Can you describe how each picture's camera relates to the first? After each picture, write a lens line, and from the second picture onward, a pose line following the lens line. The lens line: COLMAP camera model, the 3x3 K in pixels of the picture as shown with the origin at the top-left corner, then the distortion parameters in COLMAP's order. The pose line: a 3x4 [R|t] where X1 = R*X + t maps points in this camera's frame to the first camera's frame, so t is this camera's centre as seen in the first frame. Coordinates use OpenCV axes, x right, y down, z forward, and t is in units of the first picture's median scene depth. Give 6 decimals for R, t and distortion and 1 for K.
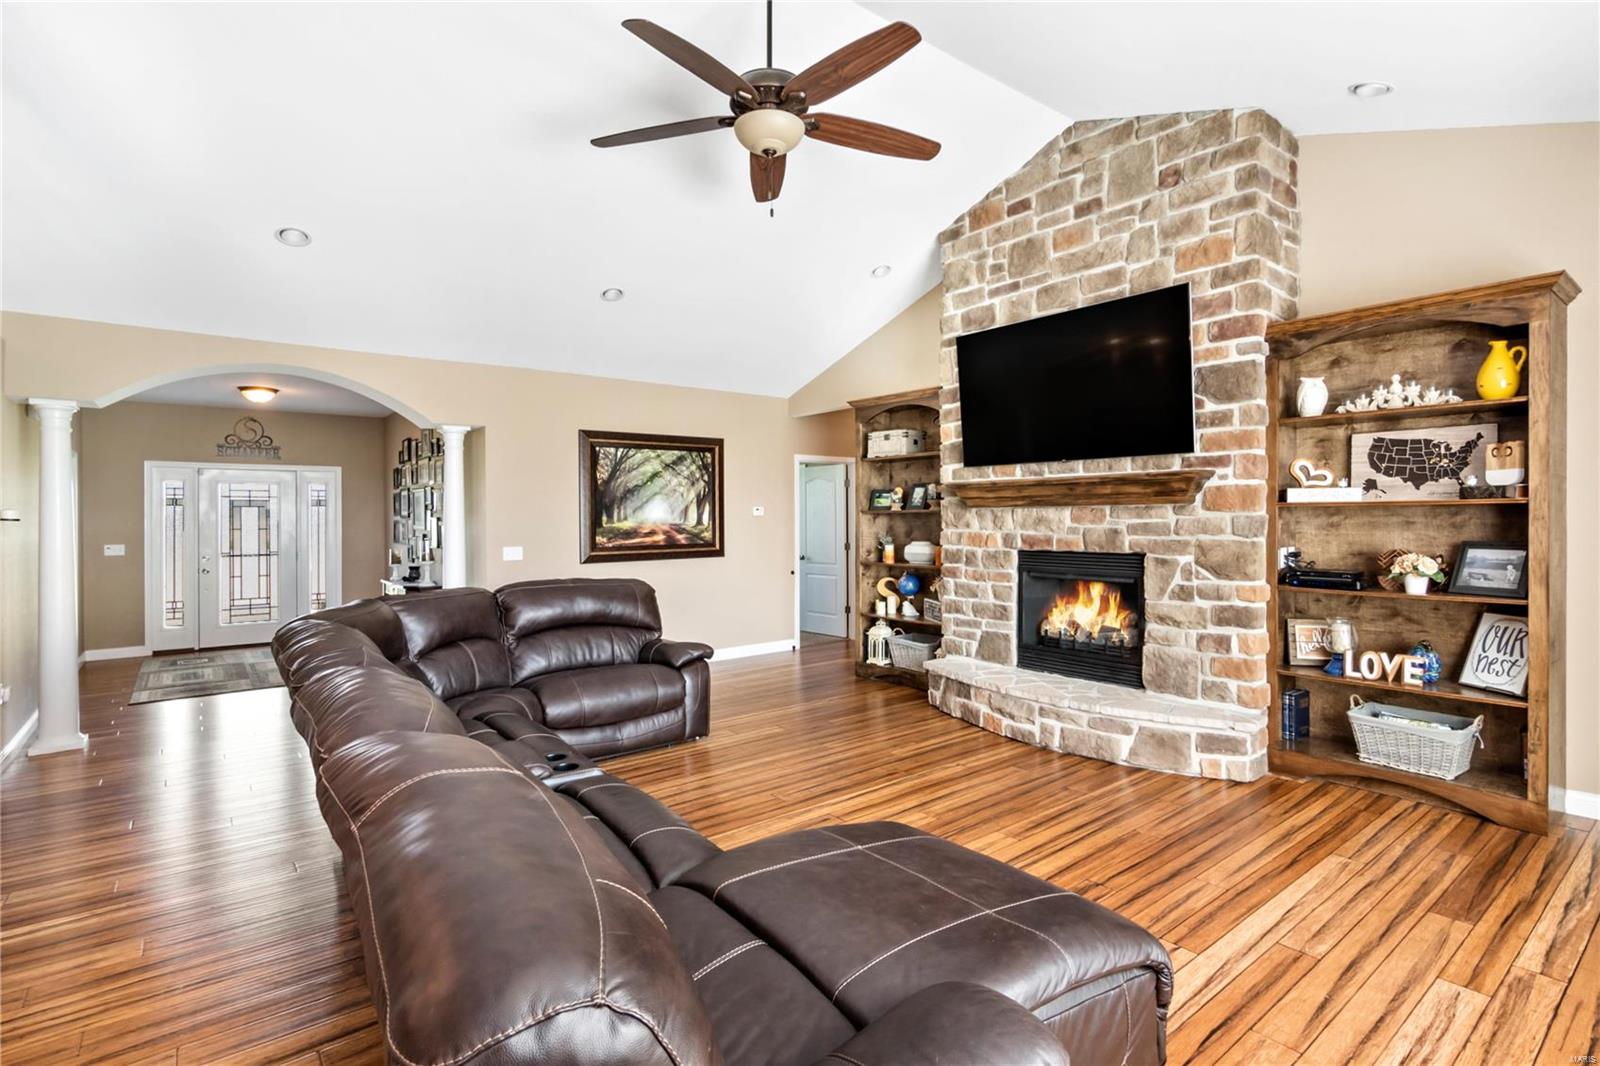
lens RADIAL K [[768.9, 0, 802.7], [0, 768.9, 515.3], [0, 0, 1]] dist [0.000416, 0.000130]
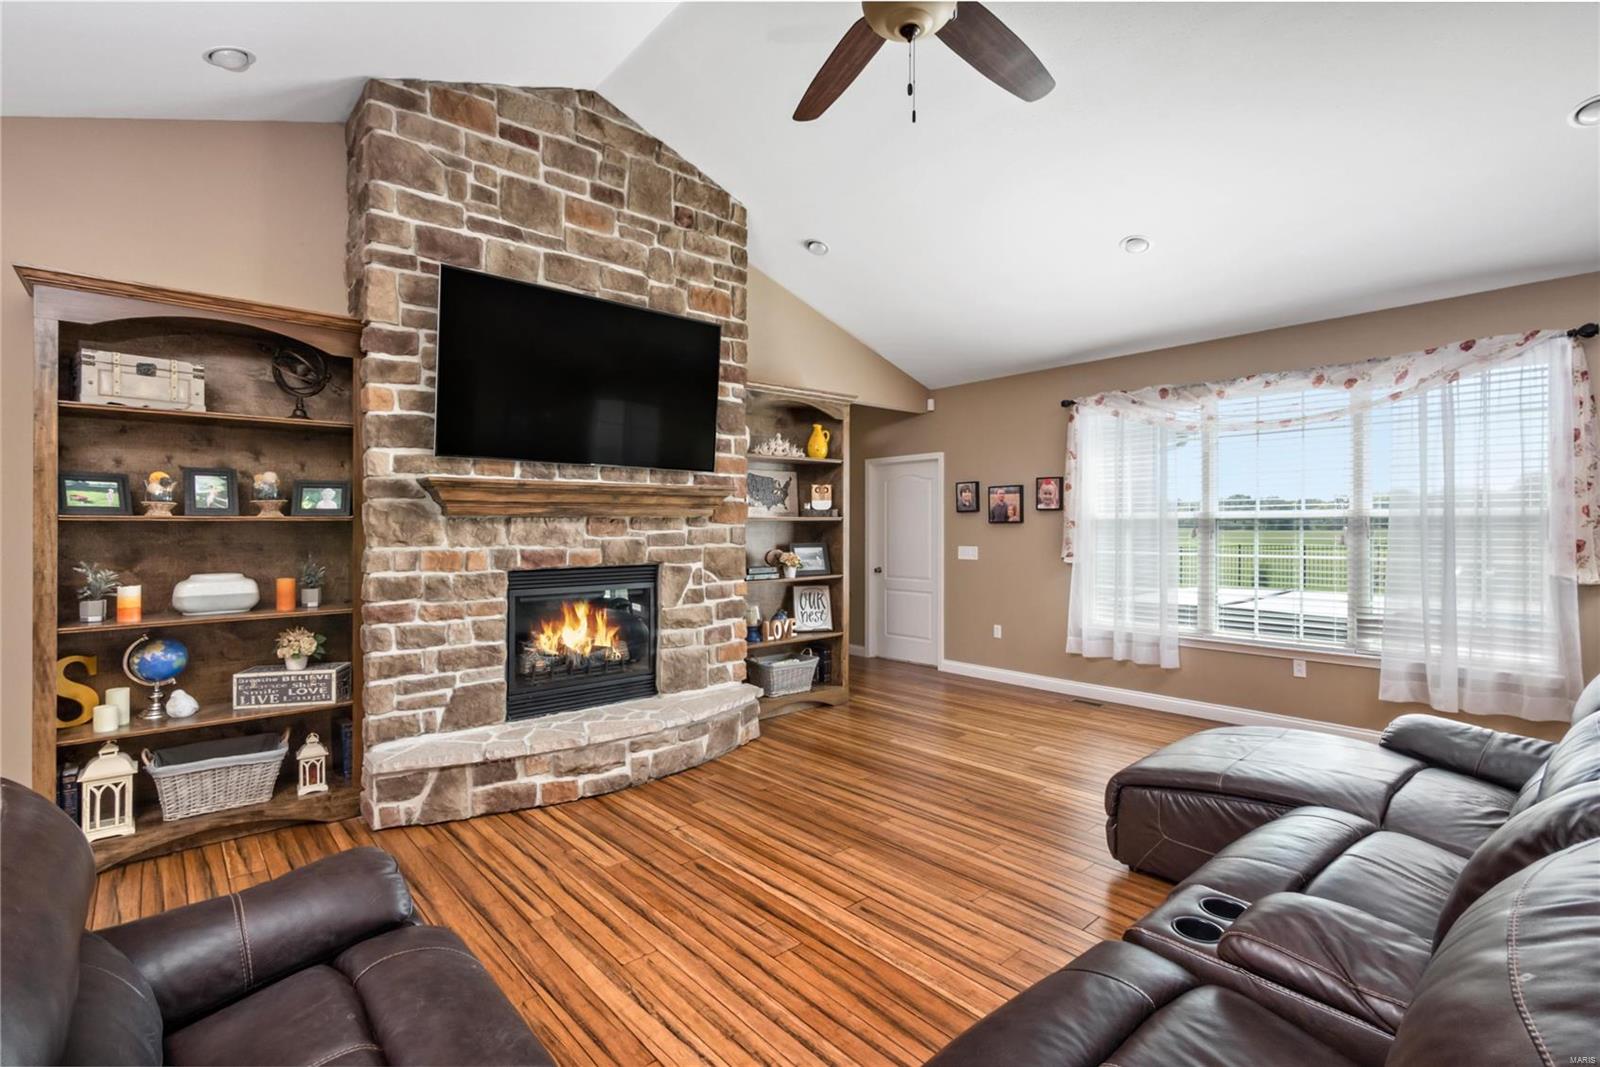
lens RADIAL K [[741.3, 0, 807.0], [0, 741.3, 528.5], [0, 0, 1]] dist [0.000701, 0.000351]
pose [[-0.057310, 0.002776, 0.998353, -0.526270], [0.002378, 0.999994, -0.002644, 0.005083], [-0.998354, 0.002222, -0.057316, 0.798069]]
